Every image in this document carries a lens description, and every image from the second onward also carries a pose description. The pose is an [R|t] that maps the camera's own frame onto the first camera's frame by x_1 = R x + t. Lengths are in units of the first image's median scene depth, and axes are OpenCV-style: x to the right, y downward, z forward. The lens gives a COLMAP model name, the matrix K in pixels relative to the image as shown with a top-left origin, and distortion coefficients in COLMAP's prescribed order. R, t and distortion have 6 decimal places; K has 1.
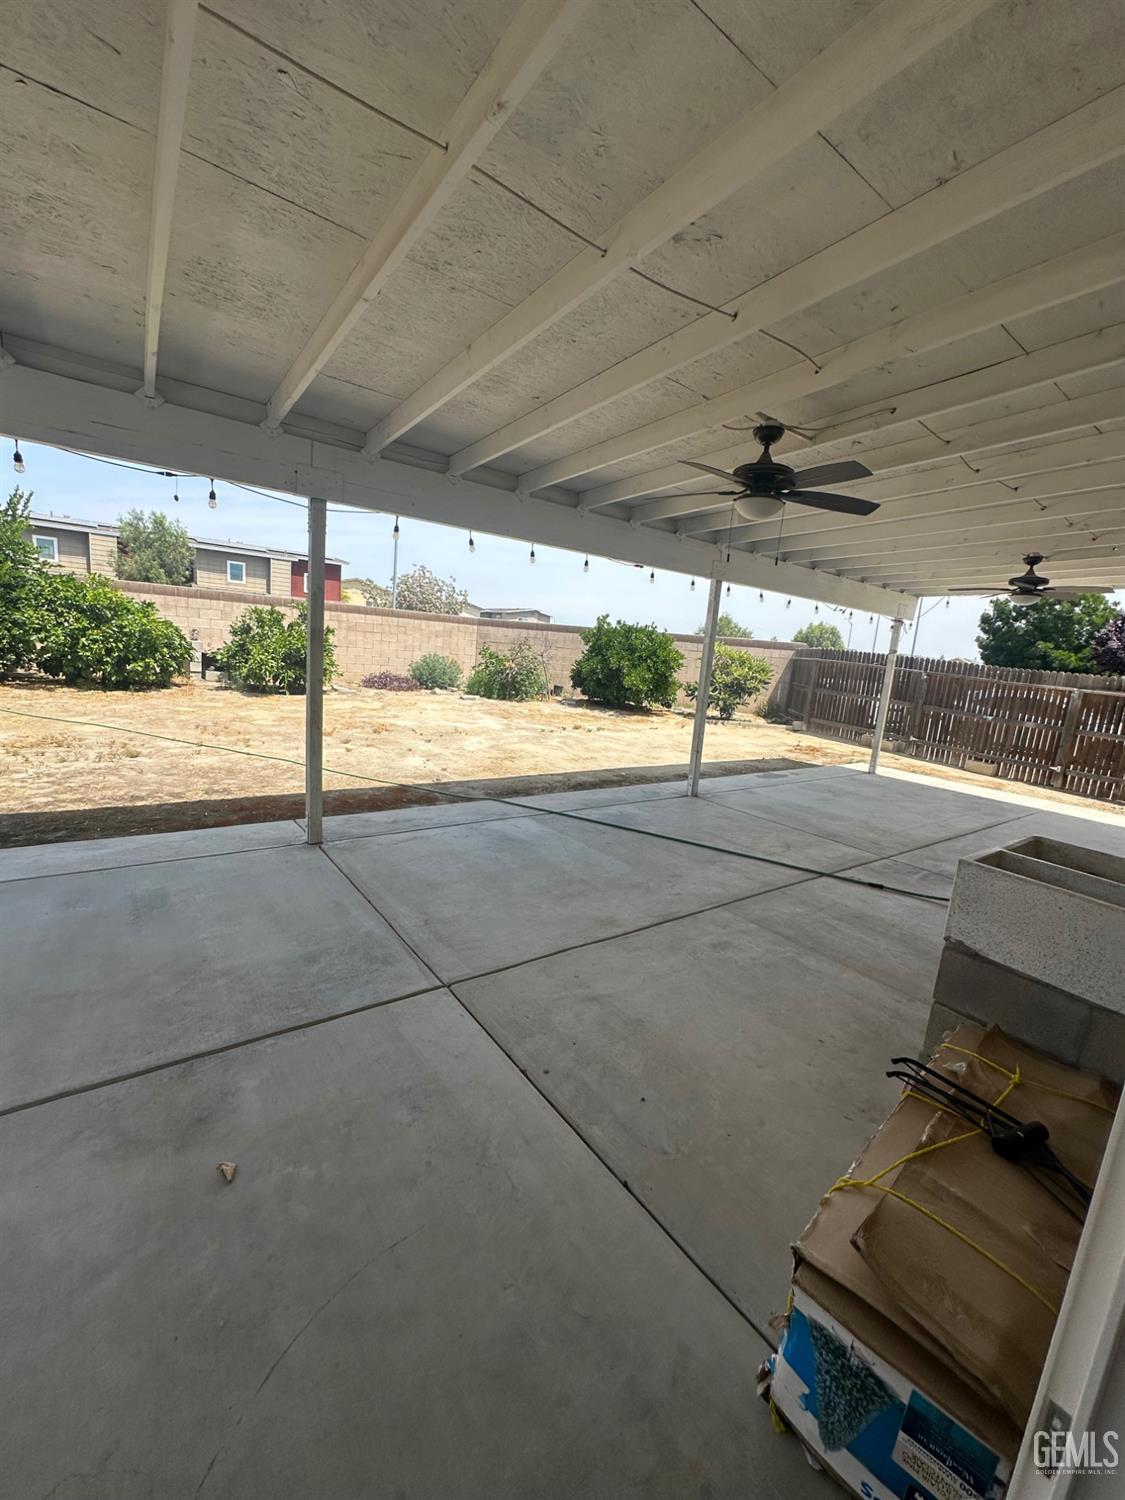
lens RADIAL K [[600.7, 0, 563.1], [0, 600.7, 748.8], [0, 0, 1]] dist [-0.005698, 0.001317]
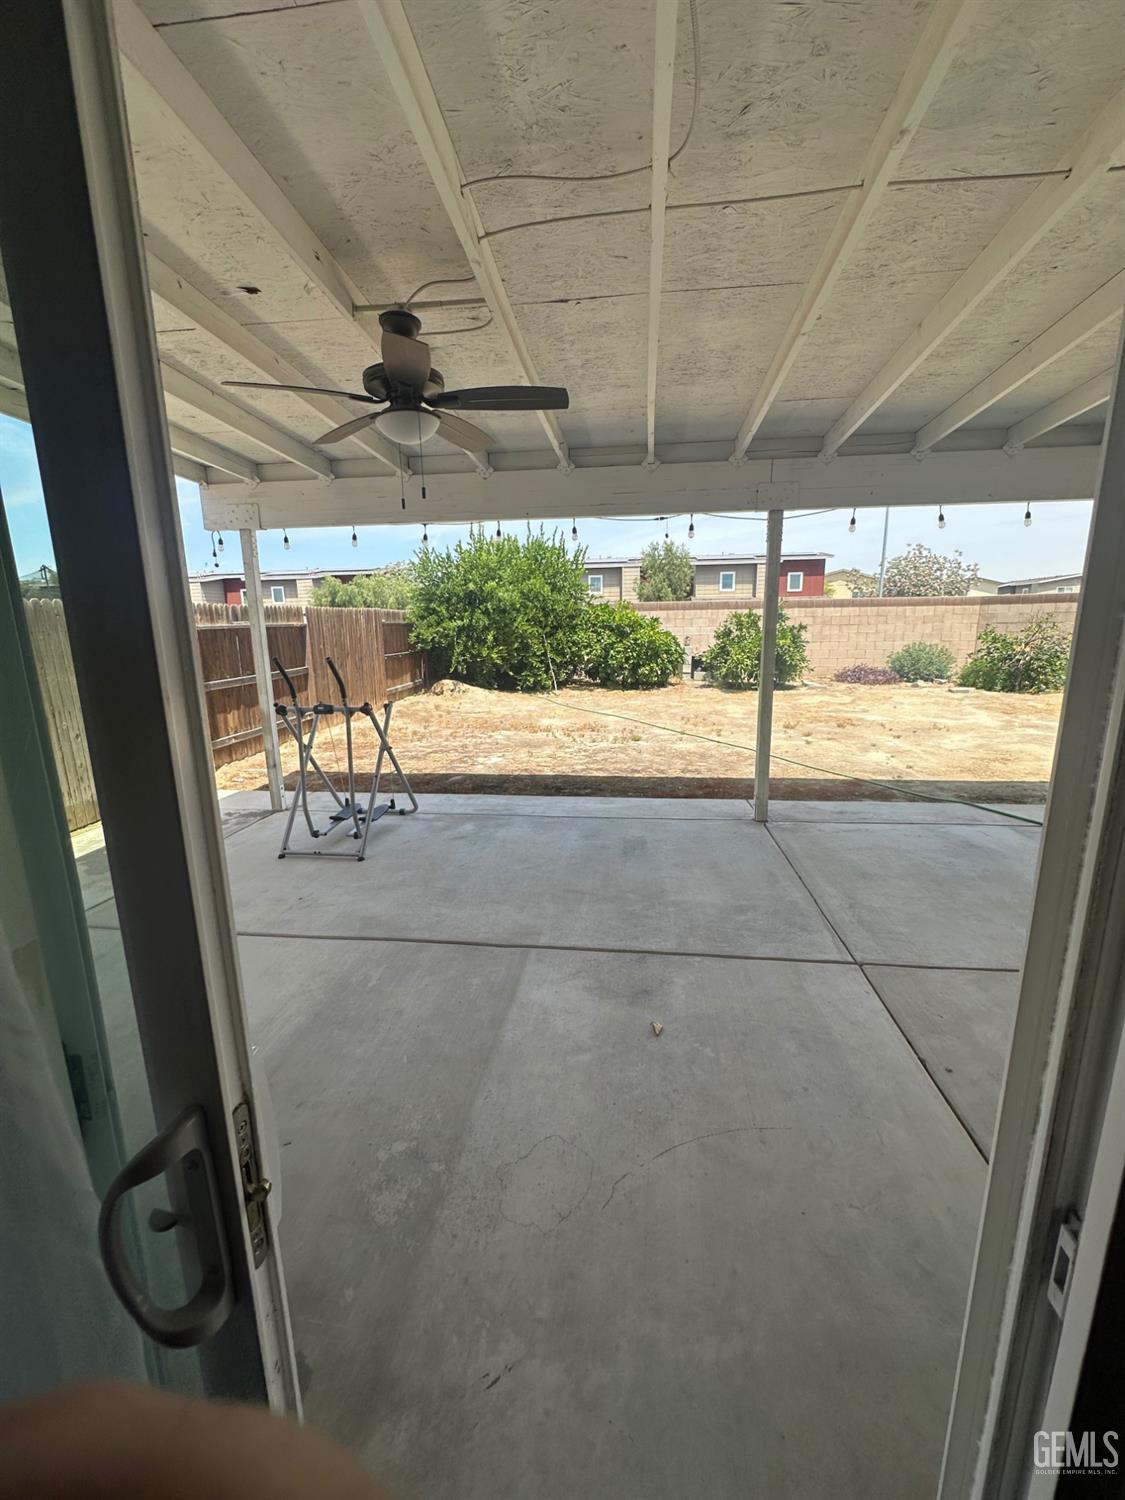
lens RADIAL K [[600.7, 0, 562.1], [0, 600.7, 750.3], [0, 0, 1]] dist [-0.005698, 0.001317]
pose [[0.724583, 0.047581, -0.687543, 0.058598], [-0.042489, 0.998800, 0.024343, 0.010714], [0.687877, 0.011574, 0.725735, -0.047720]]
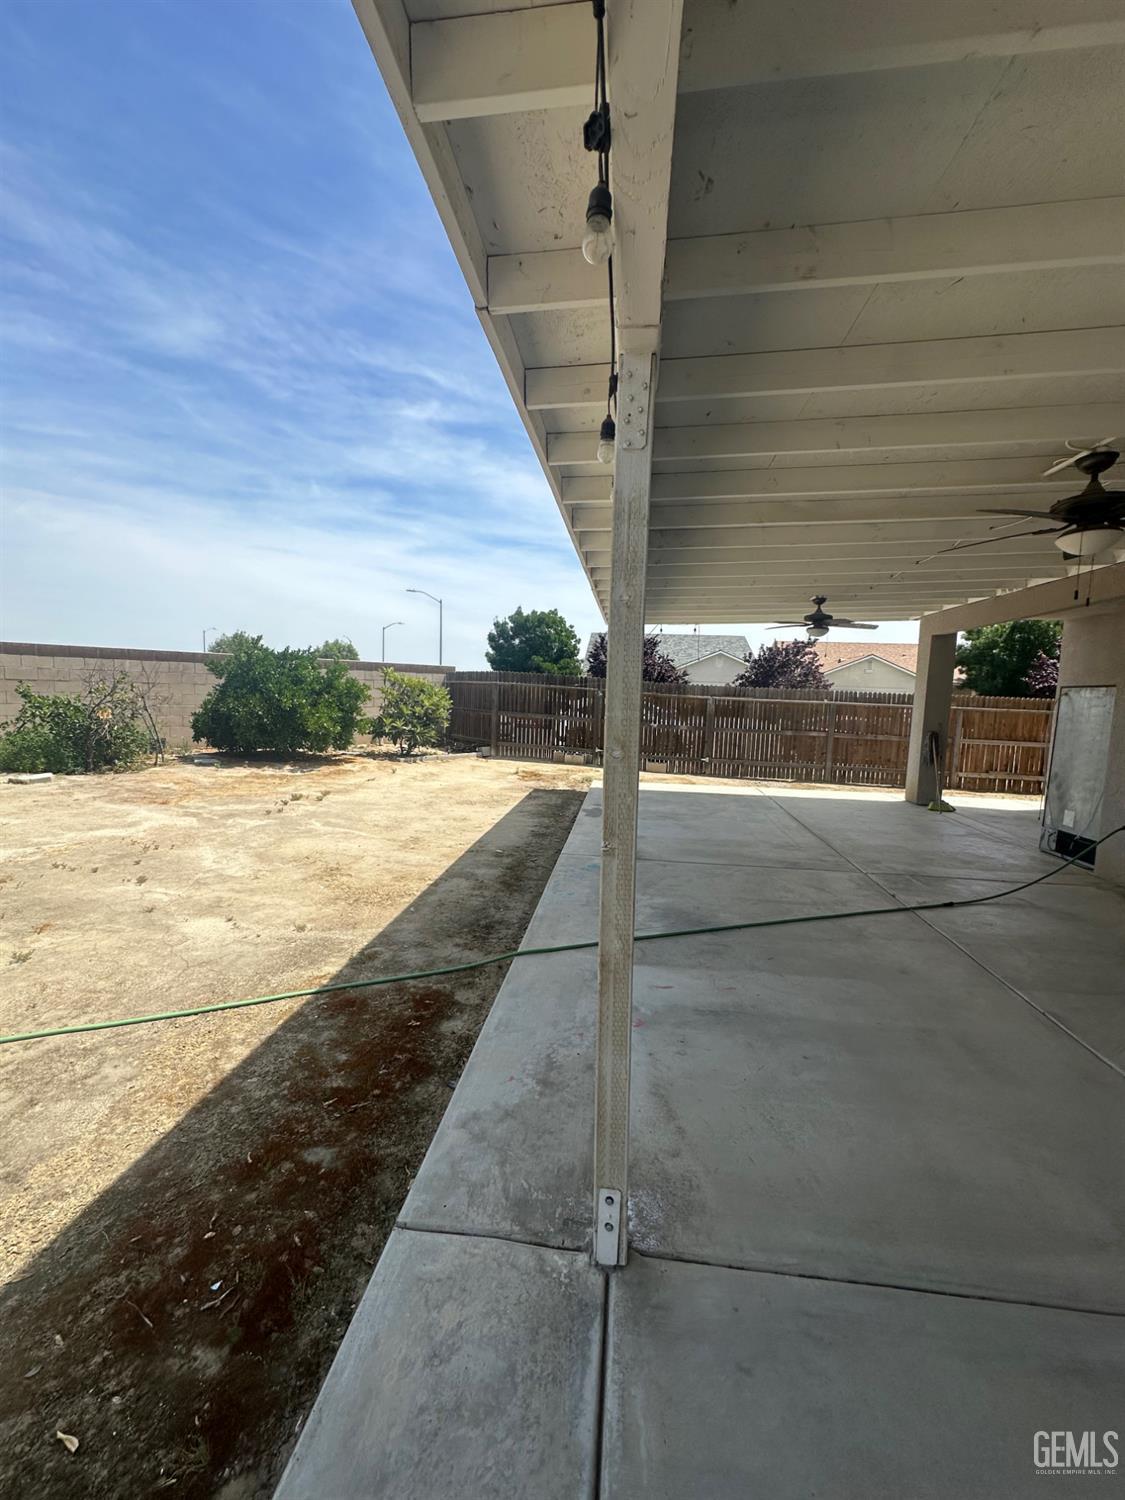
lens RADIAL K [[600.7, 0, 562.4], [0, 600.7, 746.9], [0, 0, 1]] dist [-0.005698, 0.001317]
pose [[0.685571, -0.127779, 0.716704, -0.496310], [0.148513, 0.988321, 0.034144, -0.136806], [-0.712696, 0.083032, 0.696541, 0.535696]]
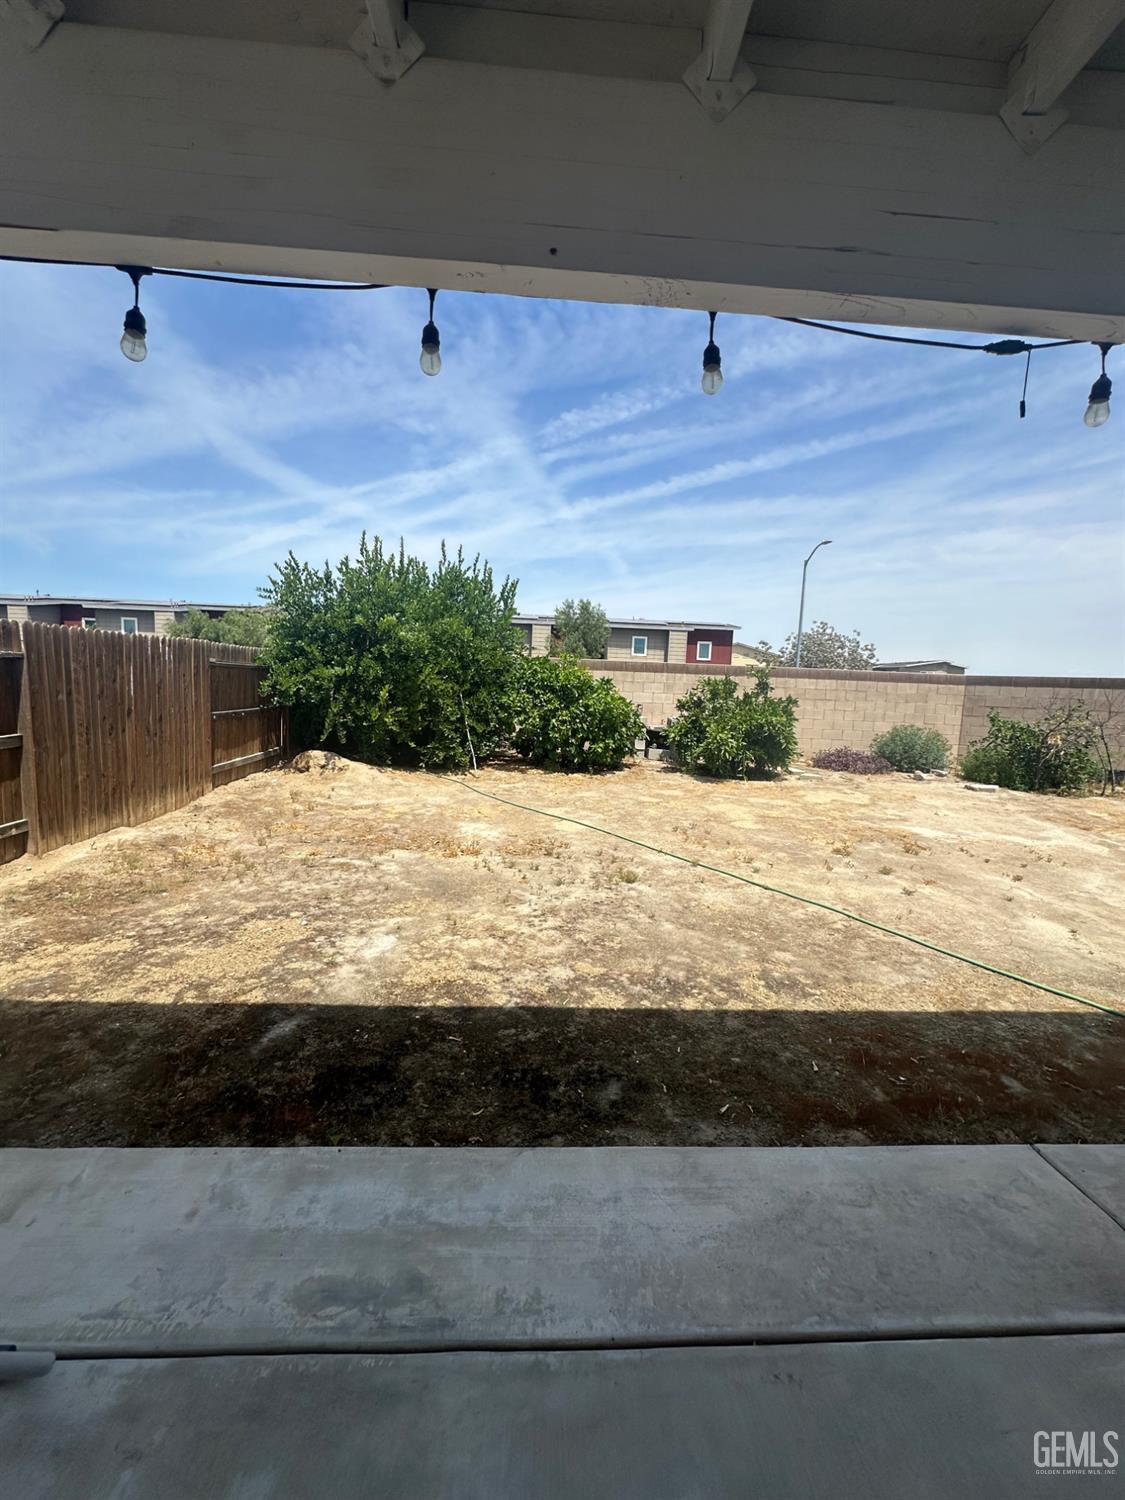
lens RADIAL K [[600.7, 0, 563.4], [0, 600.7, 752.2], [0, 0, 1]] dist [-0.005698, 0.001317]
pose [[0.833333, 0.012248, -0.552636, -0.408581], [-0.064932, 0.995002, -0.075860, -0.096127], [0.548945, 0.099100, 0.829963, 0.336914]]
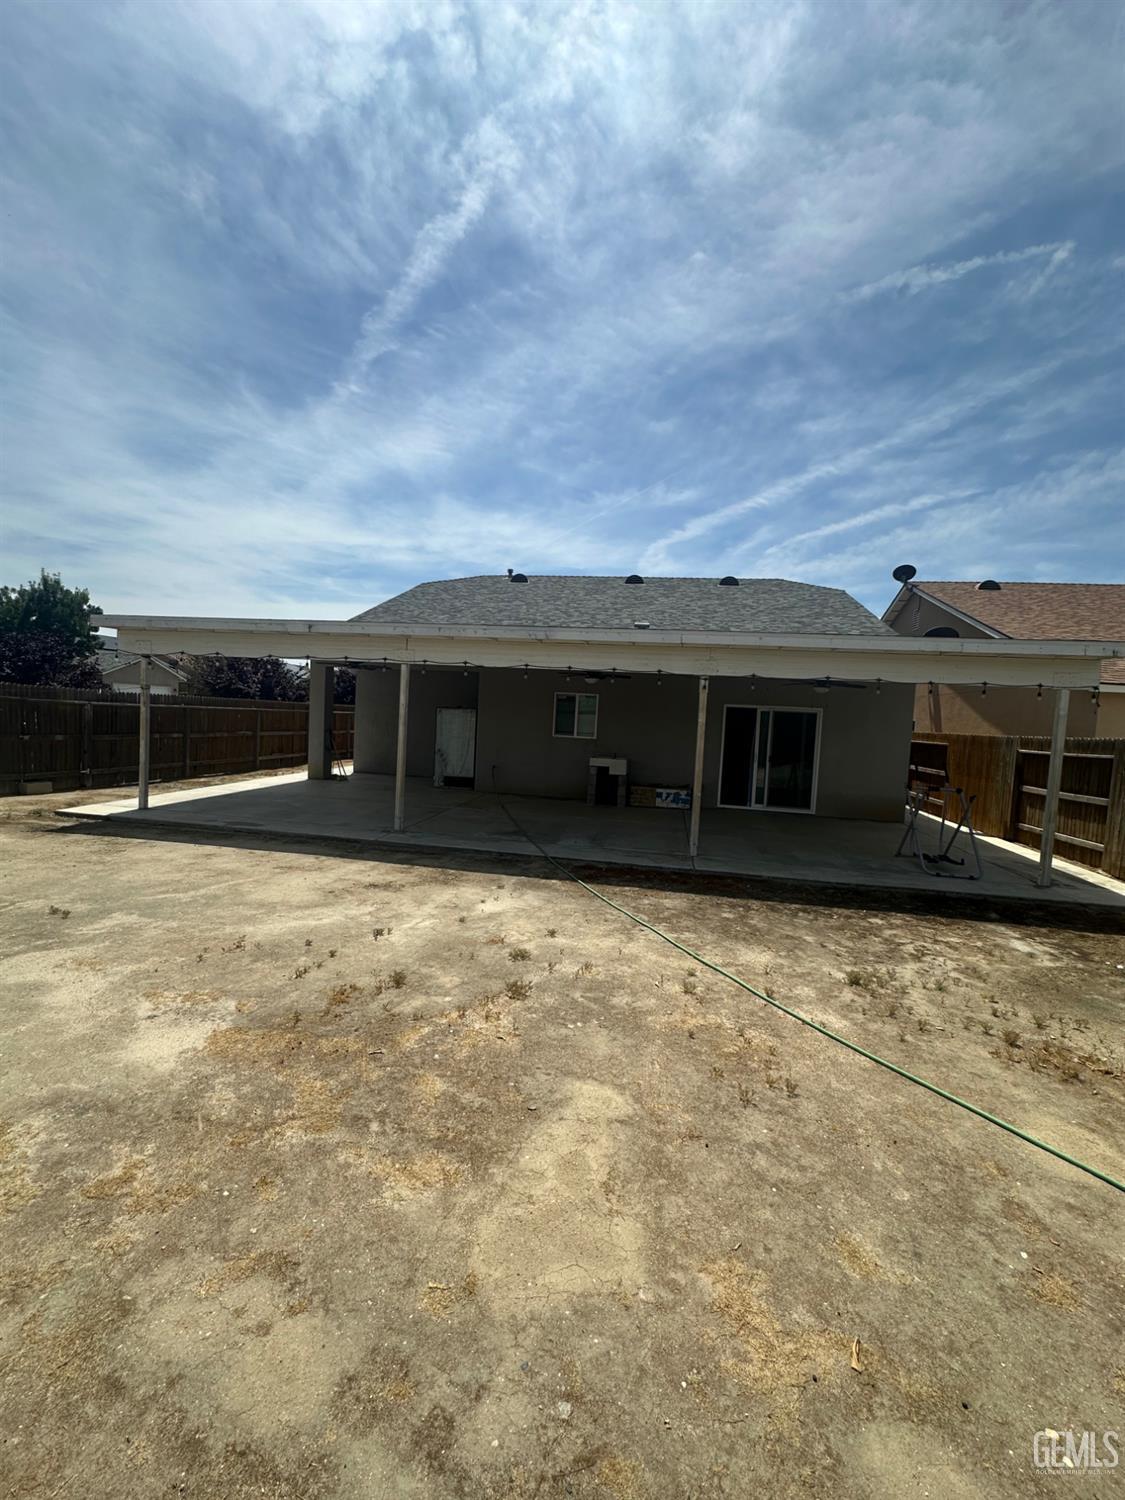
lens RADIAL K [[600.7, 0, 563.1], [0, 600.7, 746.3], [0, 0, 1]] dist [-0.005698, 0.001317]
pose [[-0.685391, -0.157116, 0.711023, -1.024570], [0.015835, 0.972998, 0.230270, -0.437087], [-0.728003, 0.169084, -0.664396, 1.801615]]
